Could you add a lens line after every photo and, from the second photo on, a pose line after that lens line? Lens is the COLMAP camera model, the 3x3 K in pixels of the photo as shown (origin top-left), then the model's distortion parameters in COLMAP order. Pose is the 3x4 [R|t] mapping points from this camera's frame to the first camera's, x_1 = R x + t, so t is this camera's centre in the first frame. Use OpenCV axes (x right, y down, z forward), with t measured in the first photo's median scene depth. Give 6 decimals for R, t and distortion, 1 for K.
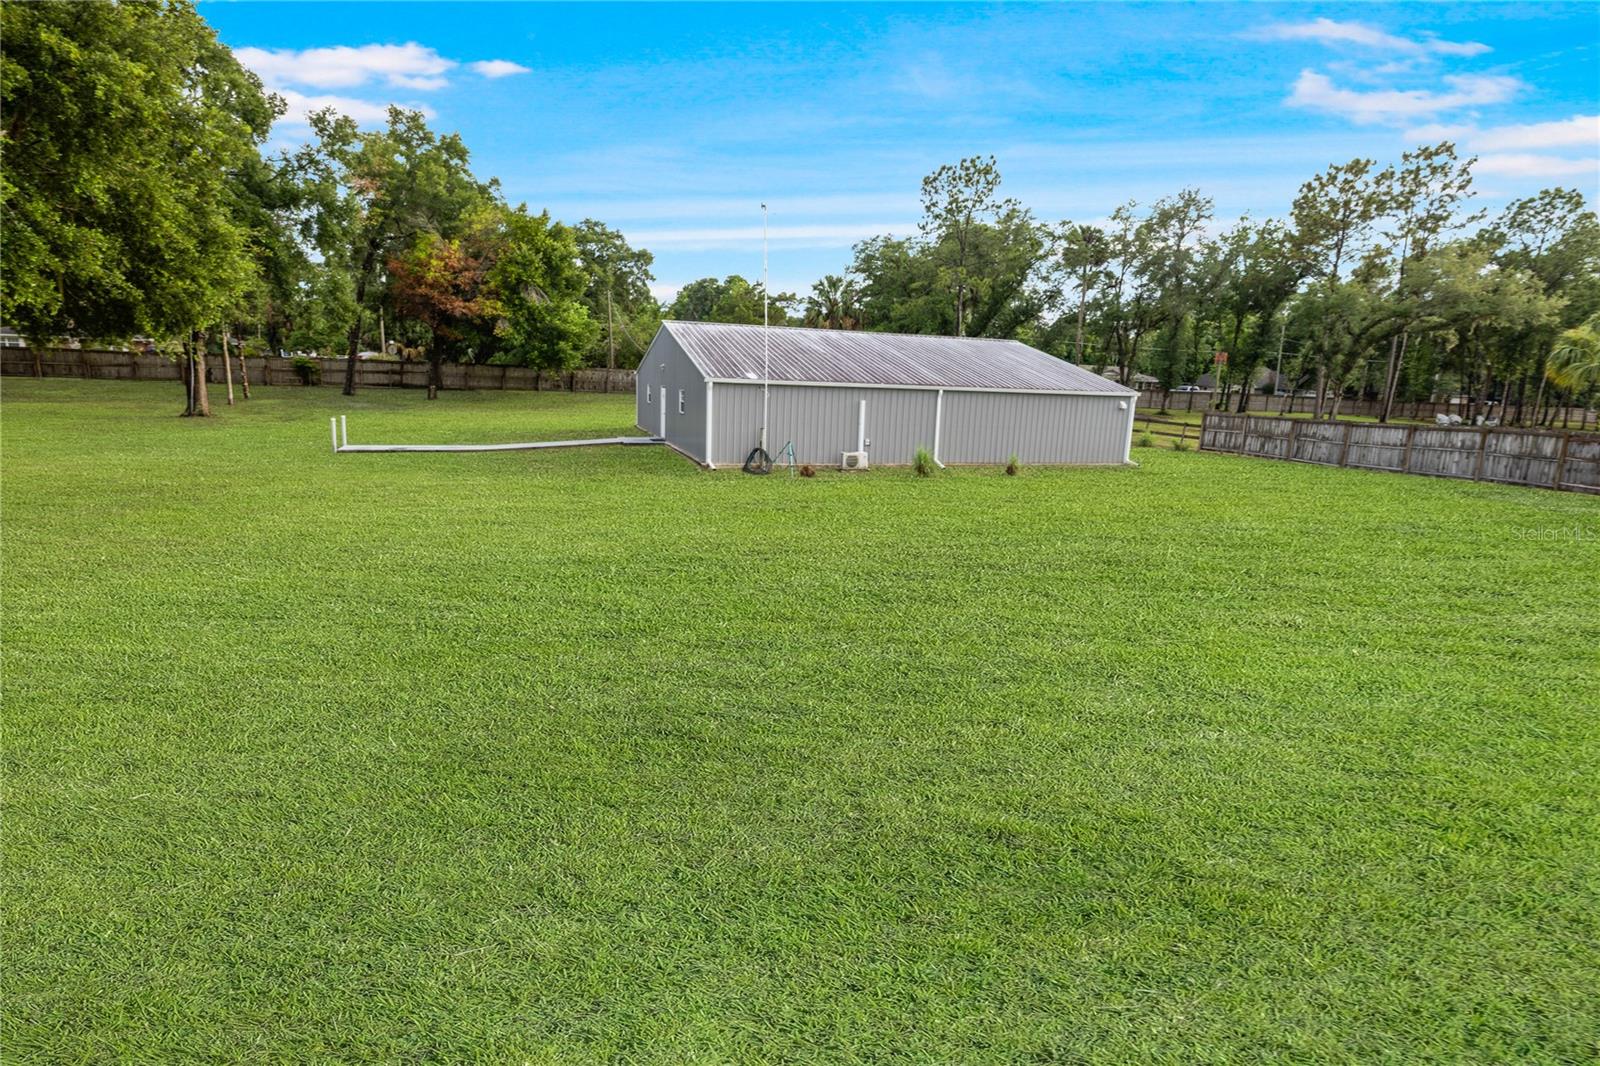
lens RADIAL K [[786.4, 0, 803.1], [0, 786.4, 529.6], [0, 0, 1]] dist [-0.006544, 0.001195]
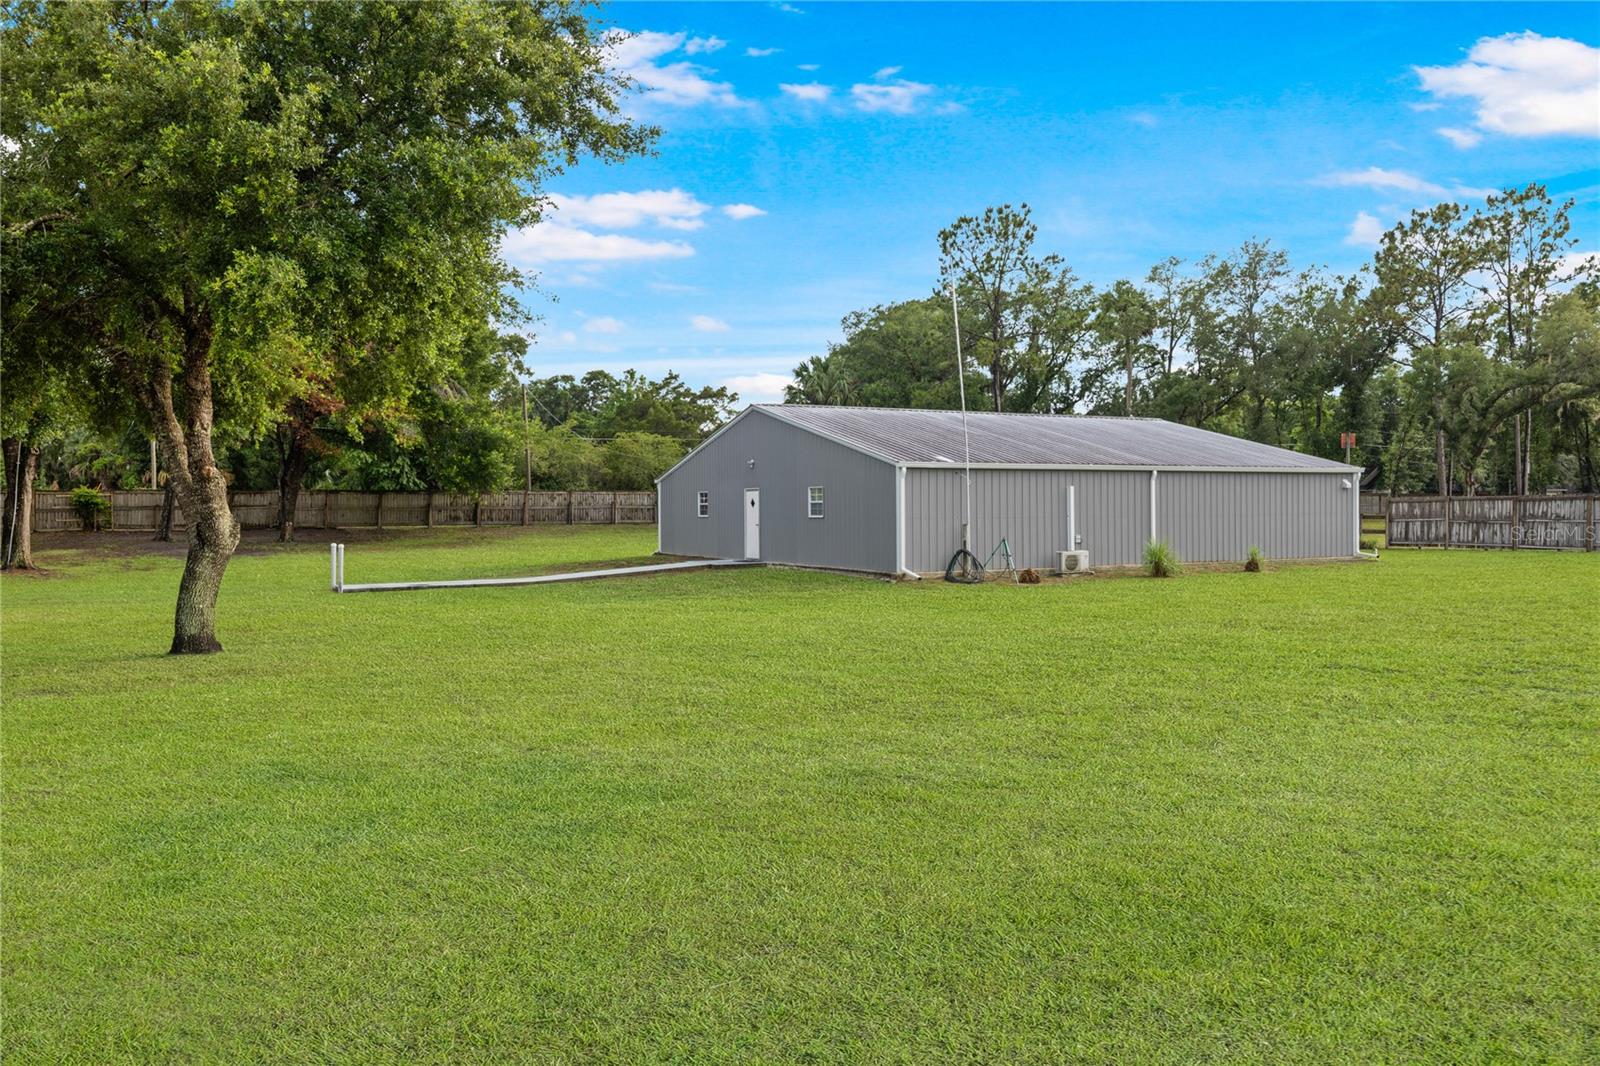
lens RADIAL K [[1157.1, 0, 799.5], [0, 1157.1, 499.3], [0, 0, 1]] dist [-0.000732, -0.000255]
pose [[0.988644, -0.044360, 0.143578, -0.161570], [0.072547, 0.977615, -0.197497, 0.025403], [-0.131603, 0.205671, 0.969732, -0.033922]]
